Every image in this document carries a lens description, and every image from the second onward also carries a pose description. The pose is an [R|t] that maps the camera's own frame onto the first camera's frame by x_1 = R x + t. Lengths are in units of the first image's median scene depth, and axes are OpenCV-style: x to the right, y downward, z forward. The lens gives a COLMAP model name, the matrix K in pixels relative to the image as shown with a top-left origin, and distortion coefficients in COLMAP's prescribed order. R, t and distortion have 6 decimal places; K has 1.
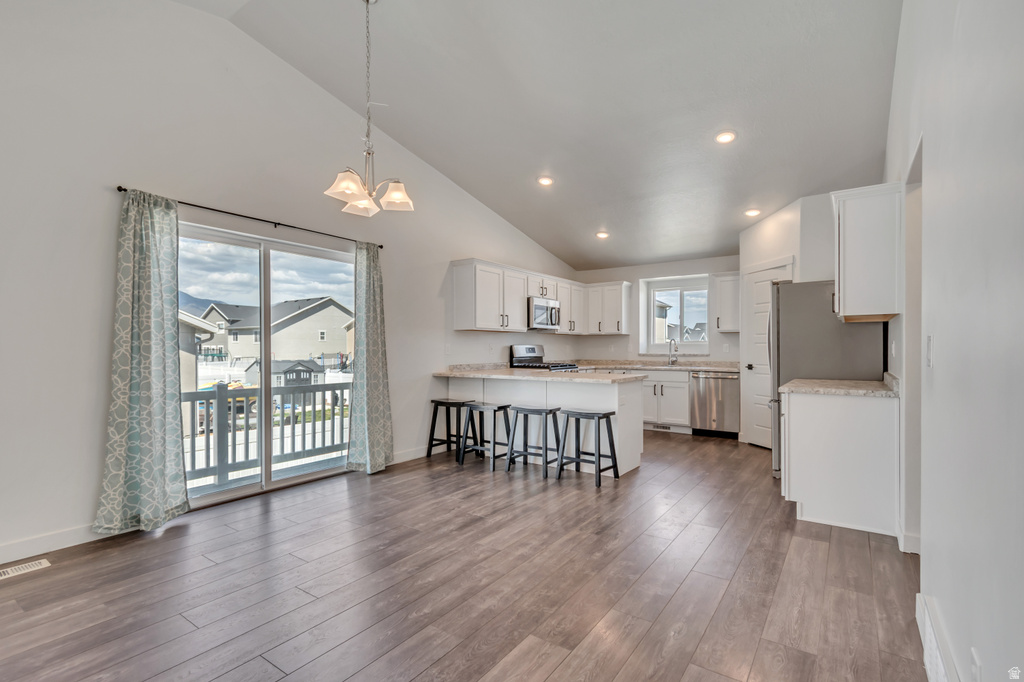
lens RADIAL K [[475.6, 0, 511.0], [0, 475.6, 348.2], [0, 0, 1]] dist [0.015302, 0.000195]
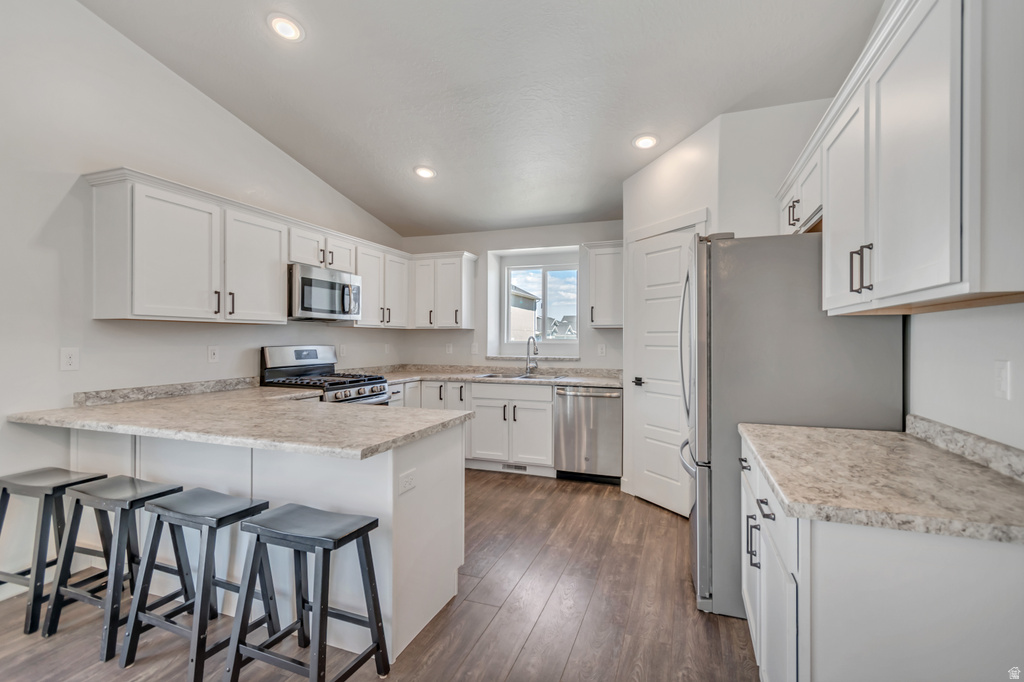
lens RADIAL K [[464.8, 0, 509.2], [0, 464.8, 340.8], [0, 0, 1]] dist [0.002035, -0.000053]
pose [[0.967678, 0.003203, 0.252168, 0.156559], [-0.004377, 0.999982, 0.004095, -0.018255], [-0.252151, -0.005066, 0.967675, 0.400984]]
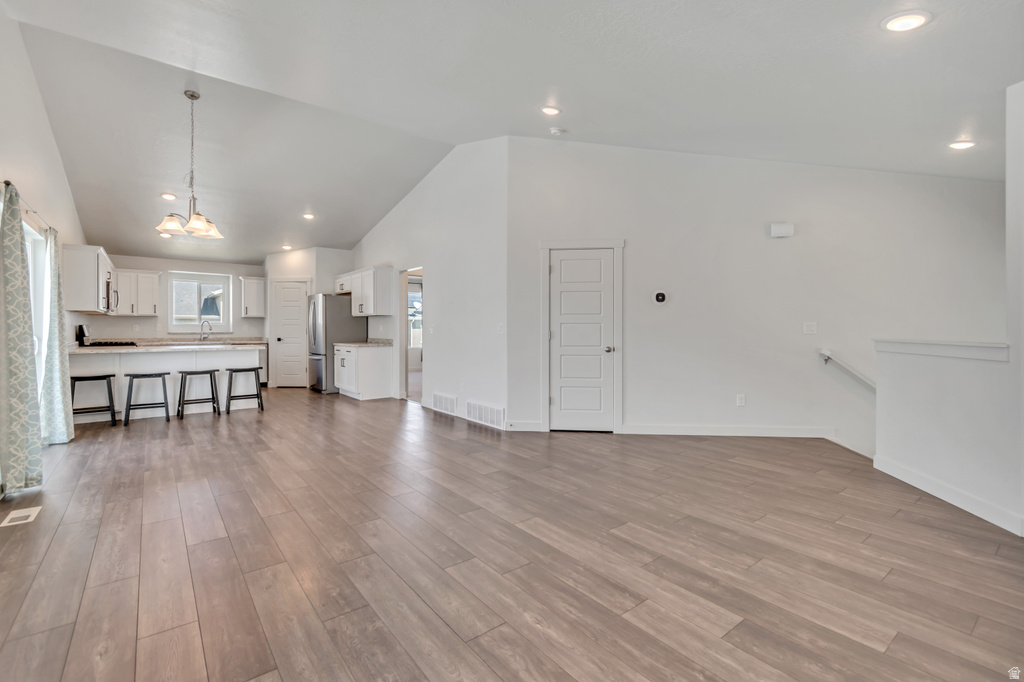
lens RADIAL K [[463.8, 0, 514.1], [0, 463.8, 327.3], [0, 0, 1]] dist [0.015501, 0.000026]
pose [[0.278961, 0.003437, 0.960296, -0.759089], [-0.001782, 0.999994, -0.003061, 0.000972], [-0.960301, -0.000858, 0.278965, -0.200459]]
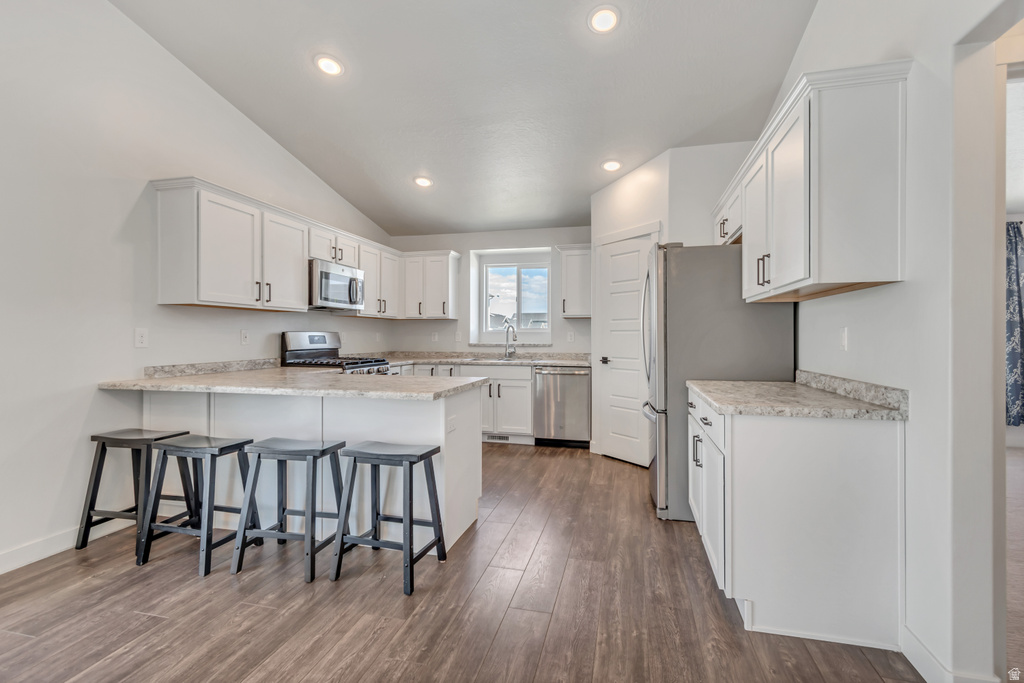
lens RADIAL K [[463.3, 0, 509.2], [0, 463.3, 338.1], [0, 0, 1]] dist [0.003508, 0.000221]
pose [[0.934260, 0.001181, 0.356591, 0.067211], [-0.002489, 0.999992, 0.003211, -0.000701], [-0.356585, -0.003887, 0.934255, 0.310339]]
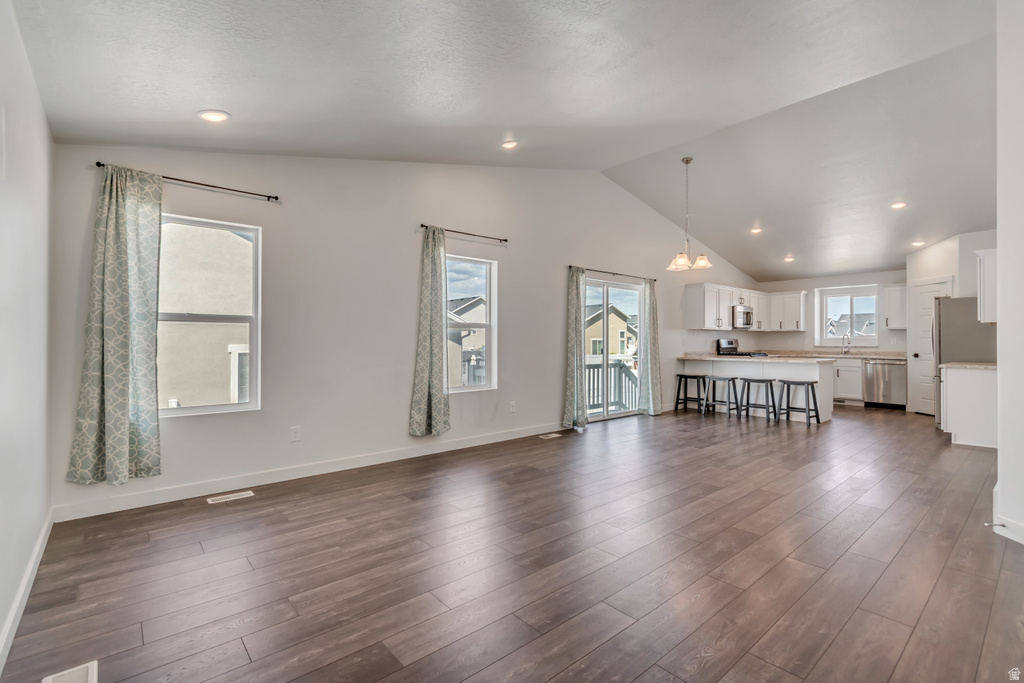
lens RADIAL K [[460.1, 0, 512.5], [0, 460.1, 338.9], [0, 0, 1]] dist [0.000586, -0.000110]
pose [[0.970020, 0.000595, -0.243025, -0.277984], [-0.001792, 0.999987, -0.004702, 0.000223], [0.243019, 0.004997, 0.970009, -0.517815]]
